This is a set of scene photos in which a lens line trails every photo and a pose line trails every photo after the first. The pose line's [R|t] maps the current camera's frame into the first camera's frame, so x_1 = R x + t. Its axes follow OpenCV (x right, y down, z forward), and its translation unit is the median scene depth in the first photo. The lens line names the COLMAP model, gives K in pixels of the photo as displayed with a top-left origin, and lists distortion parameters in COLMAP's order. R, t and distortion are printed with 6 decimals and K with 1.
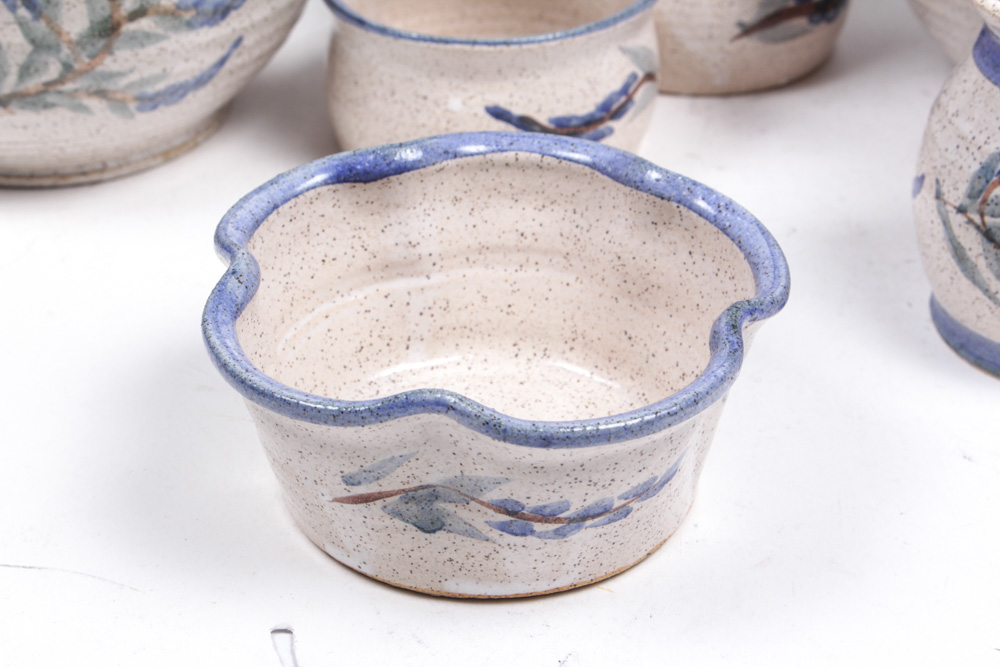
lens RADIAL K [[2390.7, 0, 494.1], [0, 2390.7, 323.5], [0, 0, 1]] dist [0.030962, 0.000000]
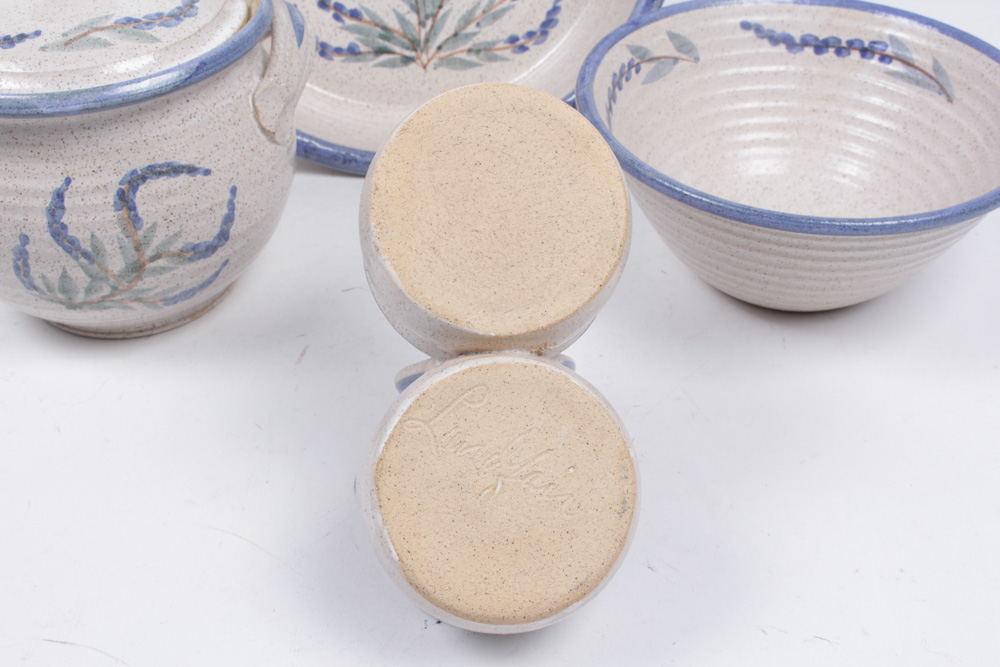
lens RADIAL K [[1278.1, 0, 491.6], [0, 1278.1, 337.9], [0, 0, 1]] dist [-0.080735, 0.000000]
pose [[0.999649, 0.015779, -0.021264, 0.093428], [-0.013092, 0.992559, 0.121057, -0.176282], [0.023016, -0.120737, 0.992418, 0.144356]]
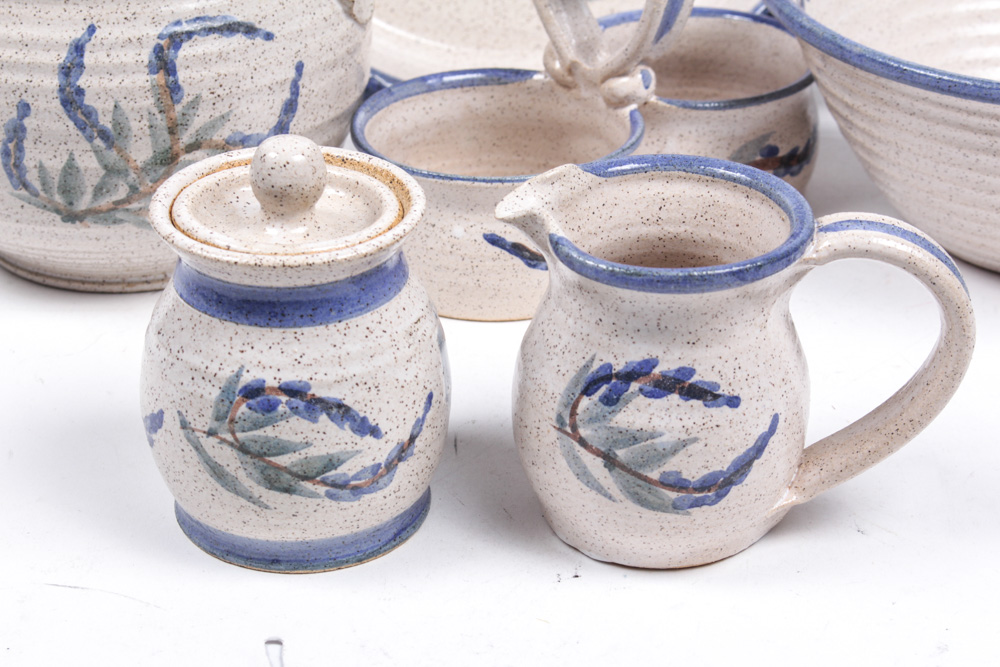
lens RADIAL K [[2390.7, 0, 496.7], [0, 2390.7, 331.2], [0, 0, 1]] dist [0.030962, 0.000000]
pose [[0.998262, 0.032229, -0.049338, 0.063456], [-0.035712, 0.996807, -0.071411, 0.042090], [0.046879, 0.073049, 0.996226, -0.177968]]
